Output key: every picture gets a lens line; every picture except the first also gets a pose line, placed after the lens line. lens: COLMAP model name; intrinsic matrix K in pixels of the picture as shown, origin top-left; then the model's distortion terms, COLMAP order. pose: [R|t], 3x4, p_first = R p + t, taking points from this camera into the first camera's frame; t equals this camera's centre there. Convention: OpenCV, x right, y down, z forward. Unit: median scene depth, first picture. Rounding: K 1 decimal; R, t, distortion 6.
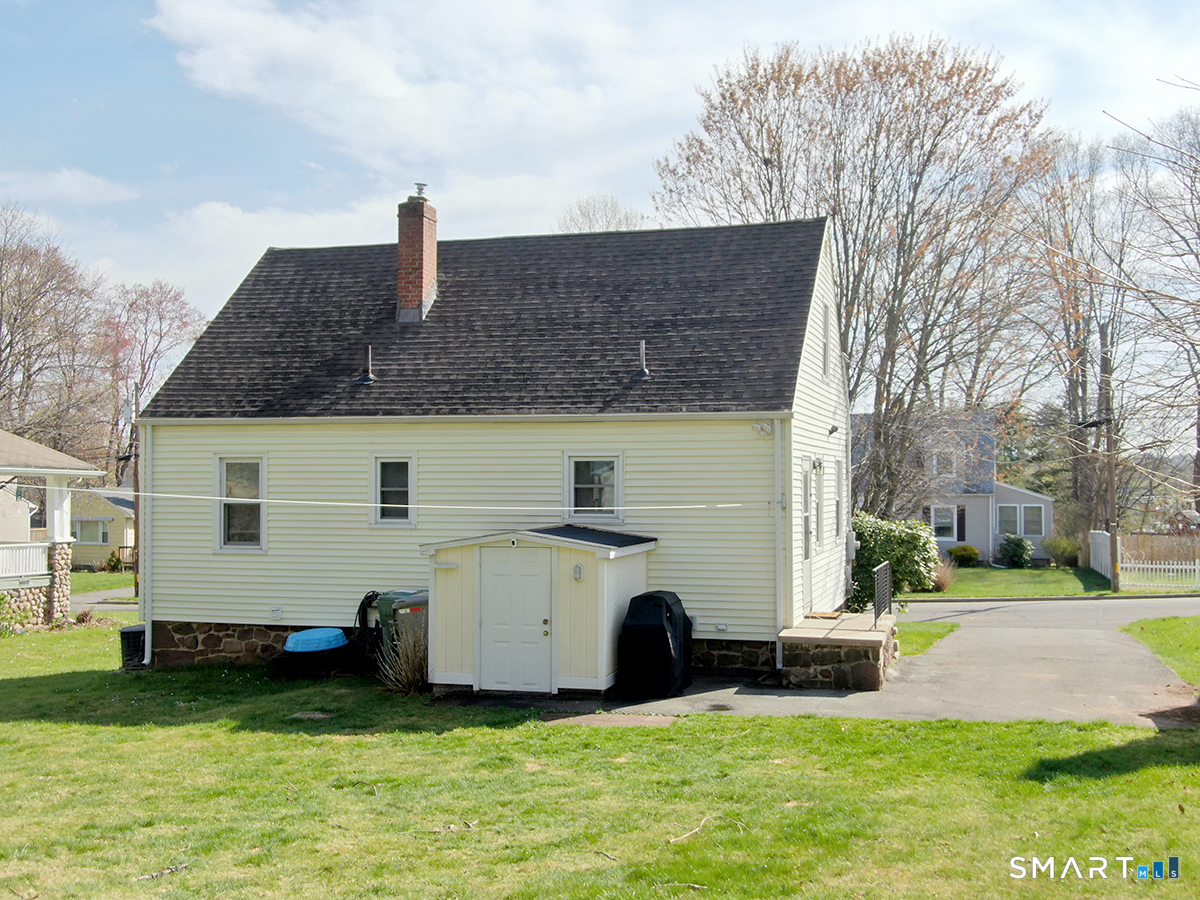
lens RADIAL K [[1360.9, 0, 595.4], [0, 1360.9, 445.2], [0, 0, 1]] dist [0.050135, 0.000000]
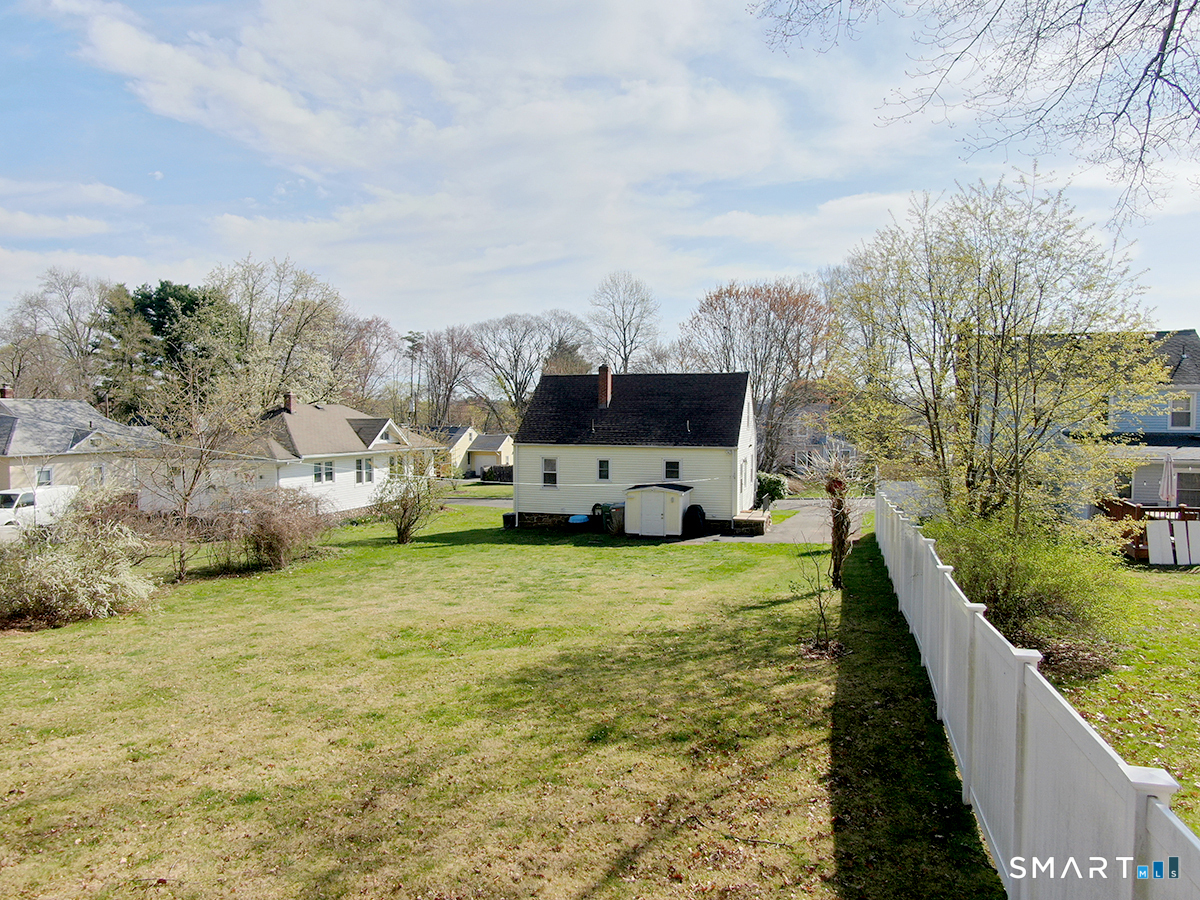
lens RADIAL K [[849.2, 0, 601.8], [0, 849.2, 455.2], [0, 0, 1]] dist [-0.006026, 0.001328]
pose [[0.999988, 0.002153, 0.004372, -0.160926], [-0.002478, 0.997115, 0.075861, -0.140427], [-0.004196, -0.075871, 0.997109, -0.861449]]
